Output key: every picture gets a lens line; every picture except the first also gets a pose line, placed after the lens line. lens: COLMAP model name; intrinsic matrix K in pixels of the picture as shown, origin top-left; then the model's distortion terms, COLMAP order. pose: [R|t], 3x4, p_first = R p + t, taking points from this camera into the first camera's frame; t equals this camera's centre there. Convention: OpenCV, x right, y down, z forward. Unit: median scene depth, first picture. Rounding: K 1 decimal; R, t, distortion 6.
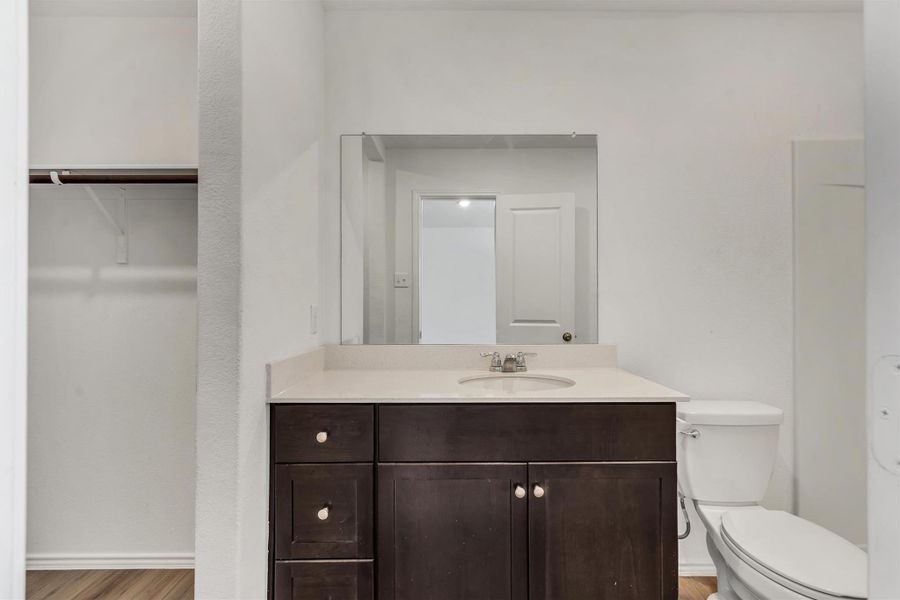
lens RADIAL K [[409.9, 0, 460.9], [0, 409.9, 299.9], [0, 0, 1]] dist [0.000317, -0.000249]
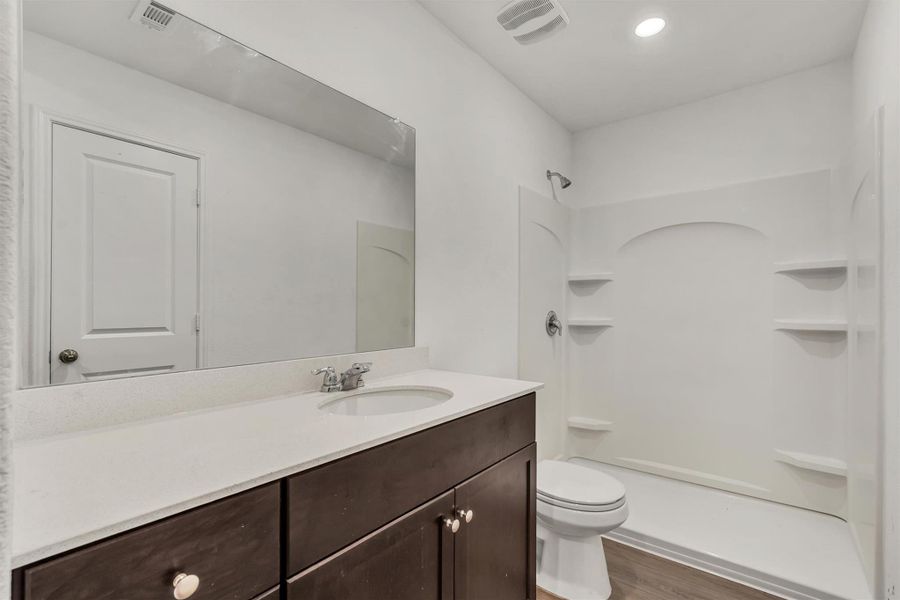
lens RADIAL K [[409.9, 0, 460.9], [0, 409.9, 299.9], [0, 0, 1]] dist [0.000317, -0.000249]
pose [[0.622988, 0.007872, 0.782192, -0.503822], [-0.001778, 0.999961, -0.008647, 0.009849], [-0.782230, 0.003996, 0.622977, 0.449996]]
